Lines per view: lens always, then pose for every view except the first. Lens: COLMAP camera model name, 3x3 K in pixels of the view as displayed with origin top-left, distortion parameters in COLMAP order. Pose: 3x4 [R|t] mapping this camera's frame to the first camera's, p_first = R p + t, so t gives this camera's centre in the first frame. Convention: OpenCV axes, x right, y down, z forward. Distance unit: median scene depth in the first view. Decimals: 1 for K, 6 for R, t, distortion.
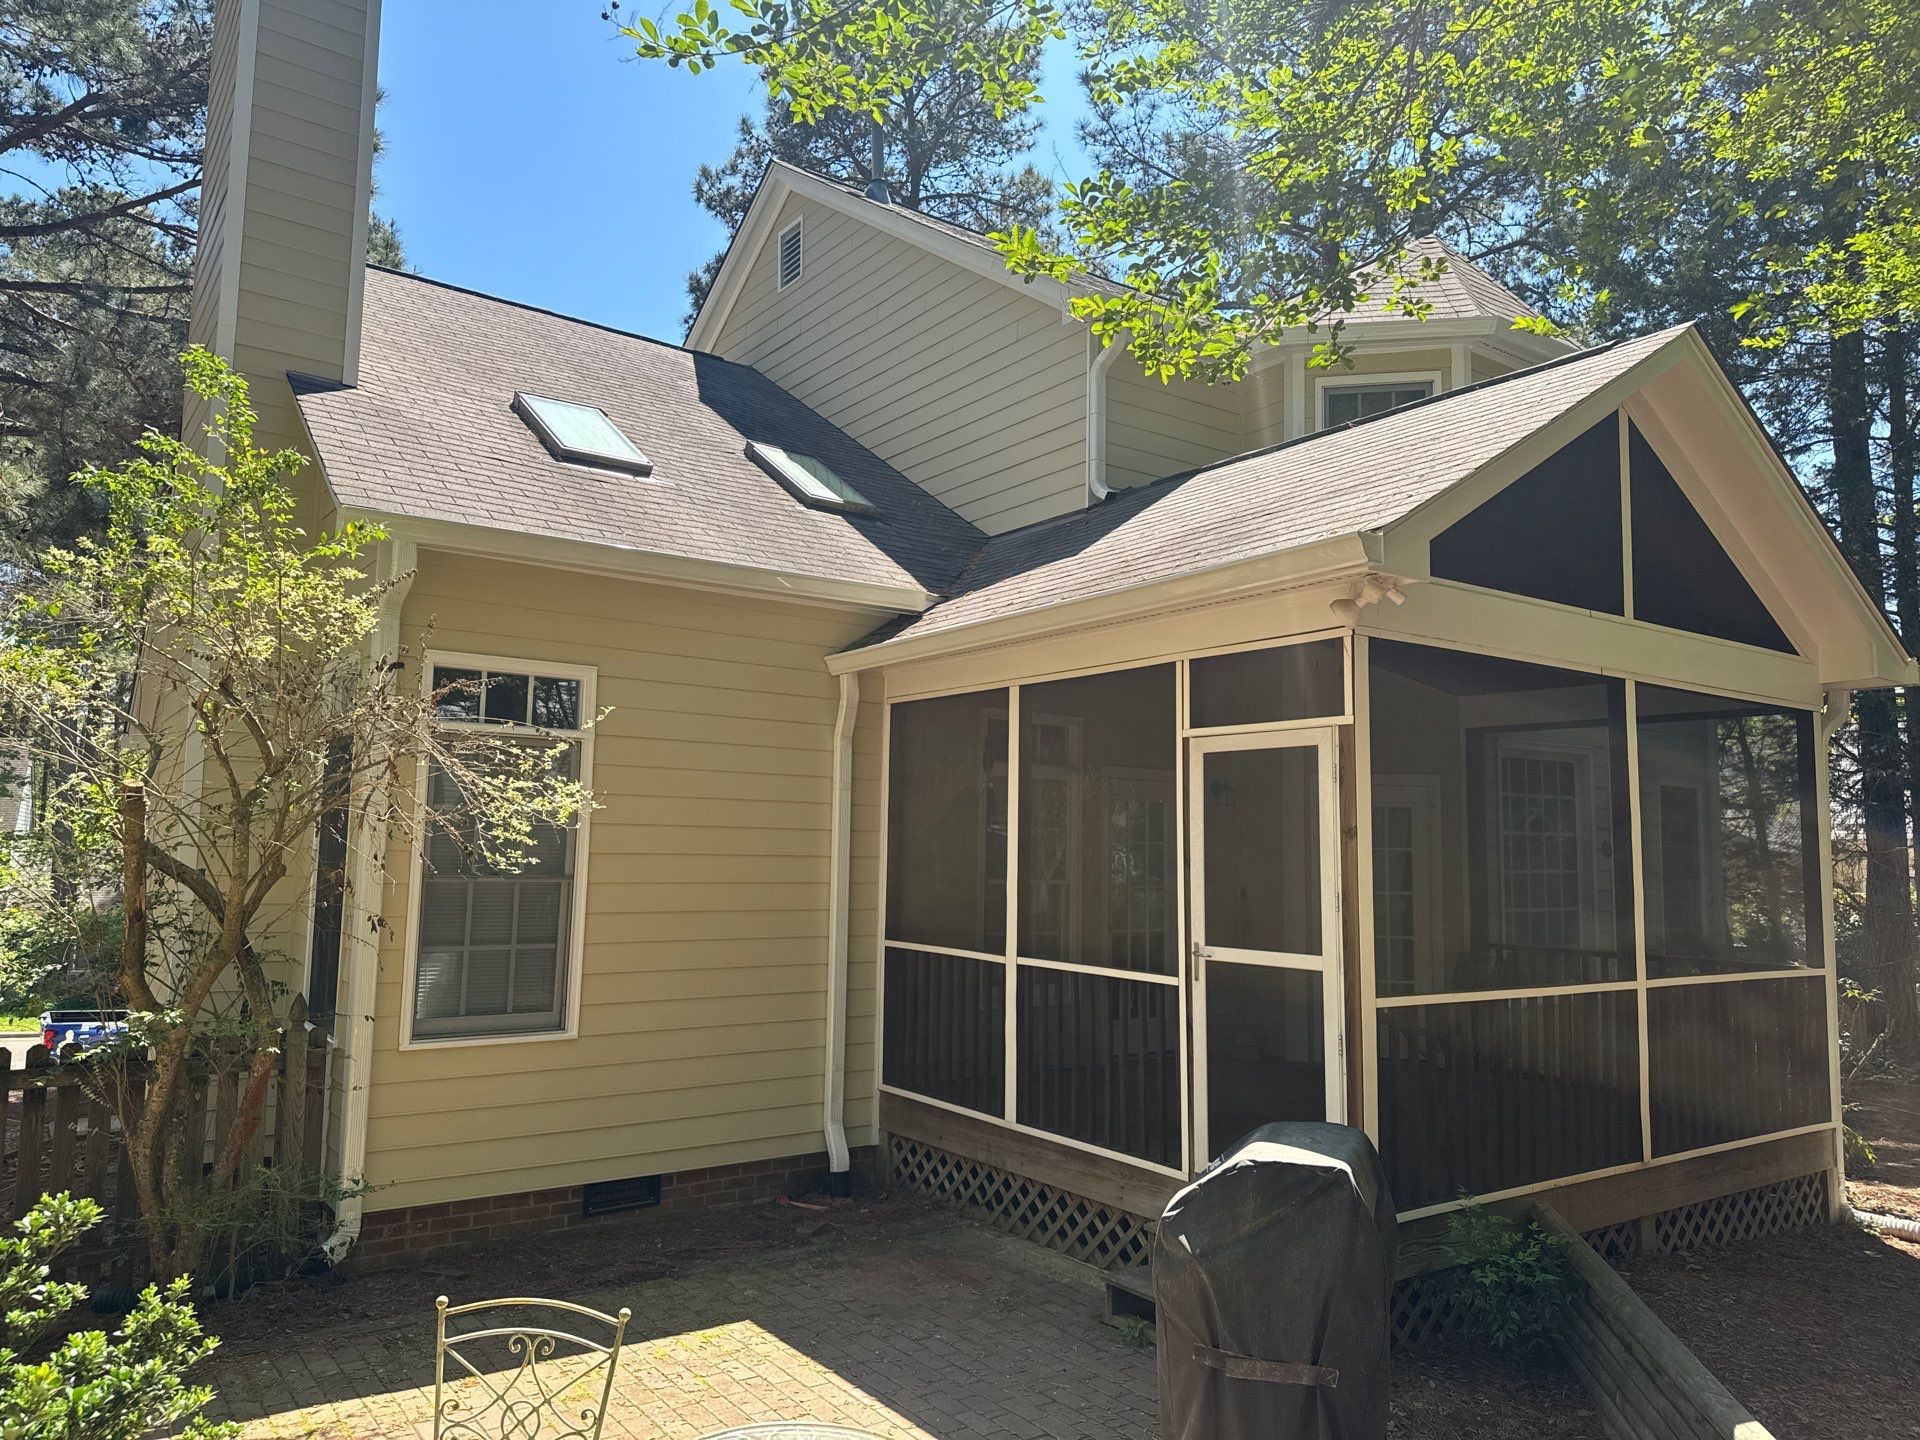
lens RADIAL K [[1353.3, 0, 959.3], [0, 1353.3, 727.4], [0, 0, 1]] dist [0.051724, -0.063894]
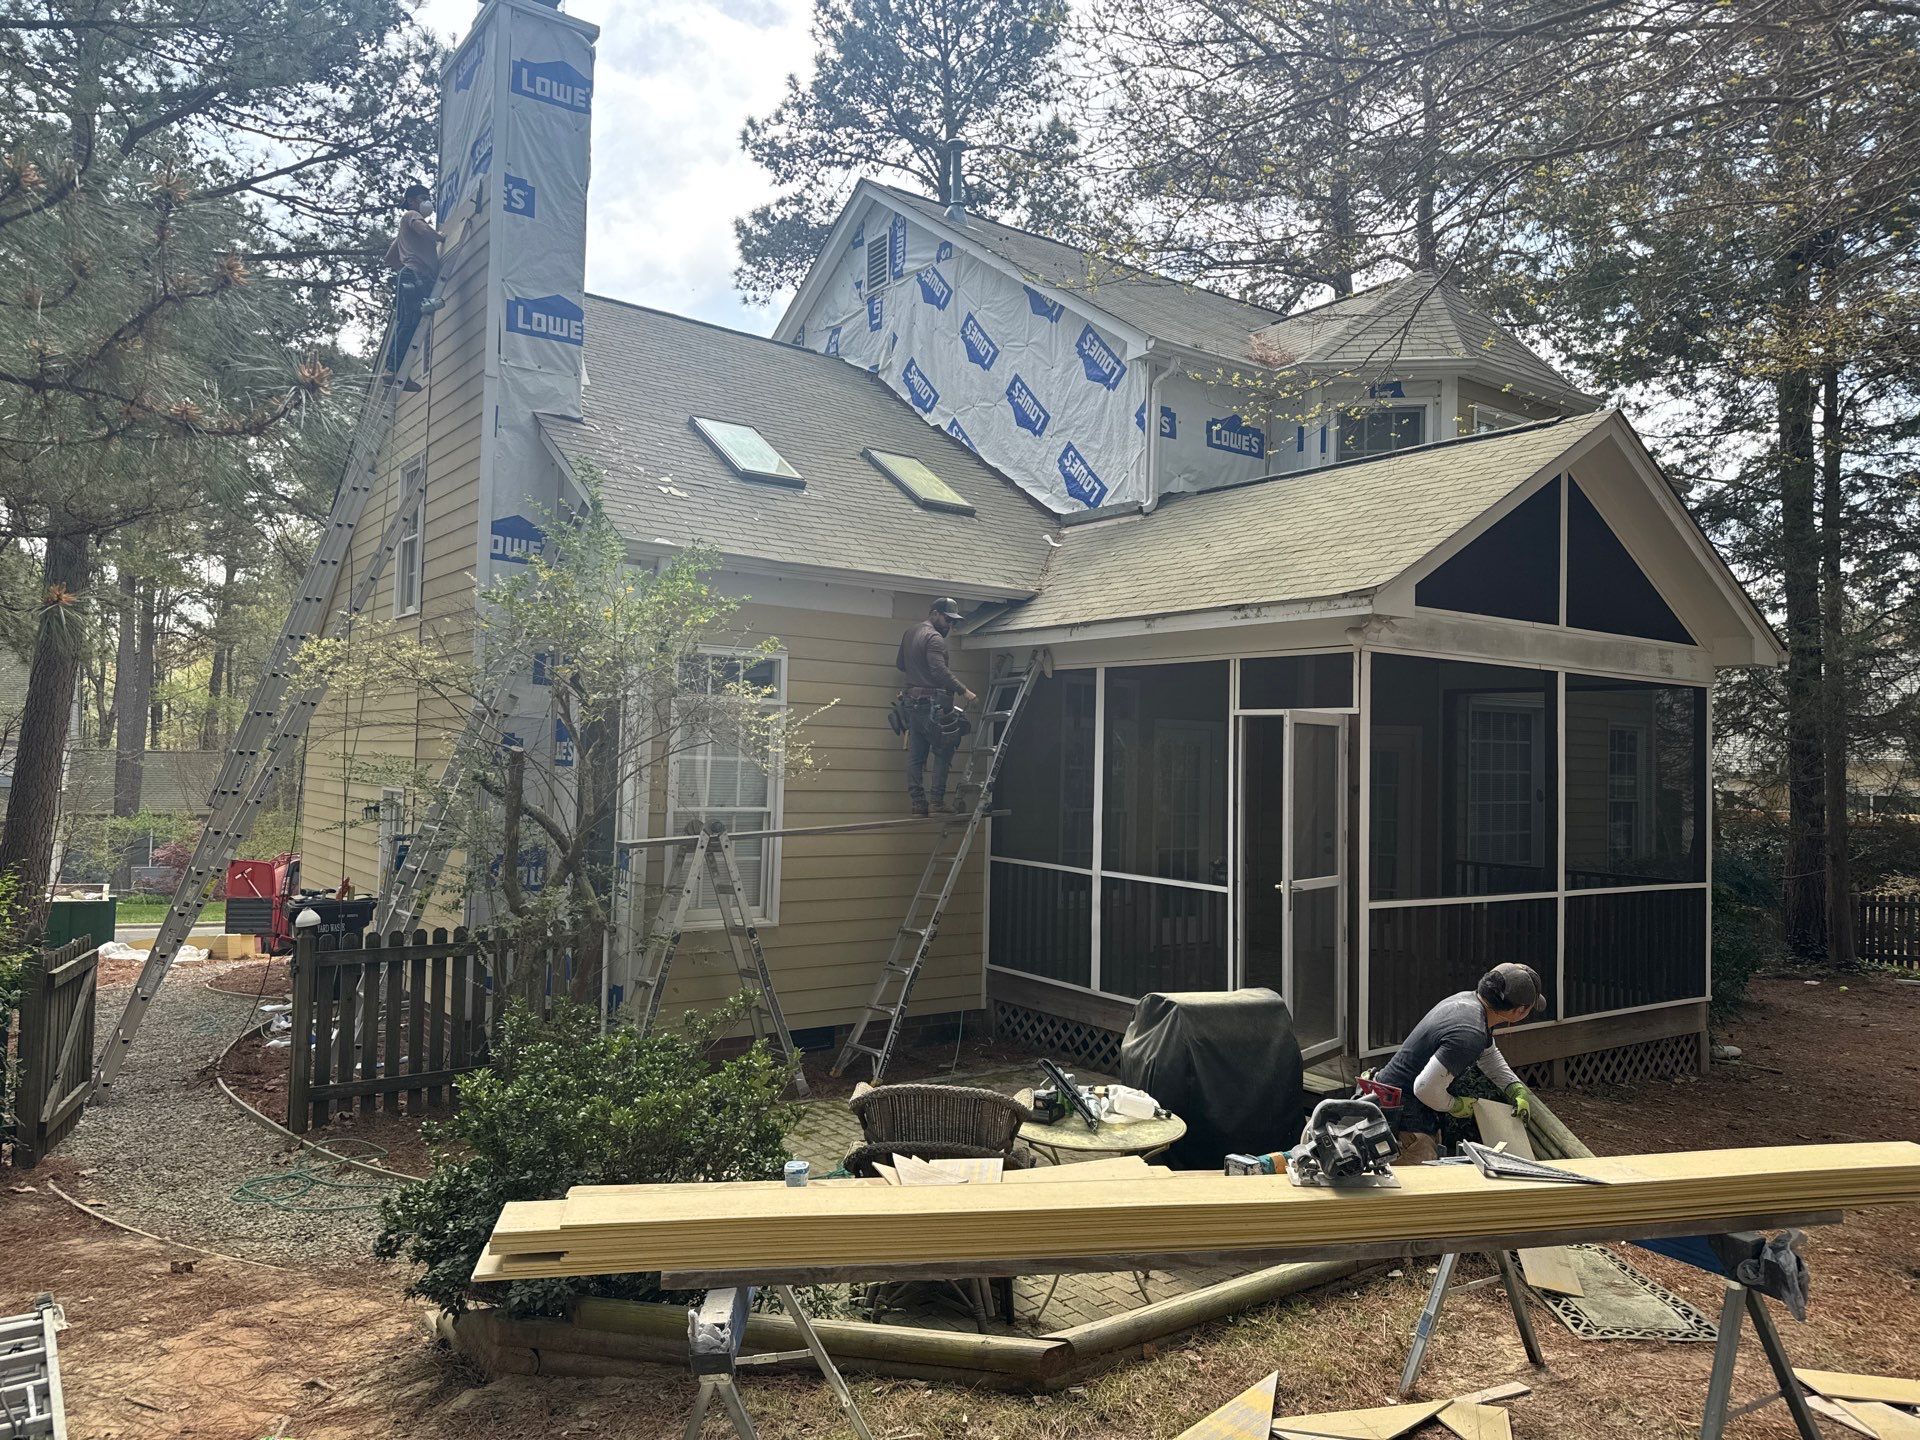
lens RADIAL K [[1356.3, 0, 955.9], [0, 1356.3, 714.4], [0, 0, 1]] dist [0.046178, -0.039313]
pose [[0.999948, 0.008704, 0.005377, -0.103321], [-0.009036, 0.997841, 0.065056, -0.066406], [-0.004799, -0.065101, 0.997867, -0.312143]]
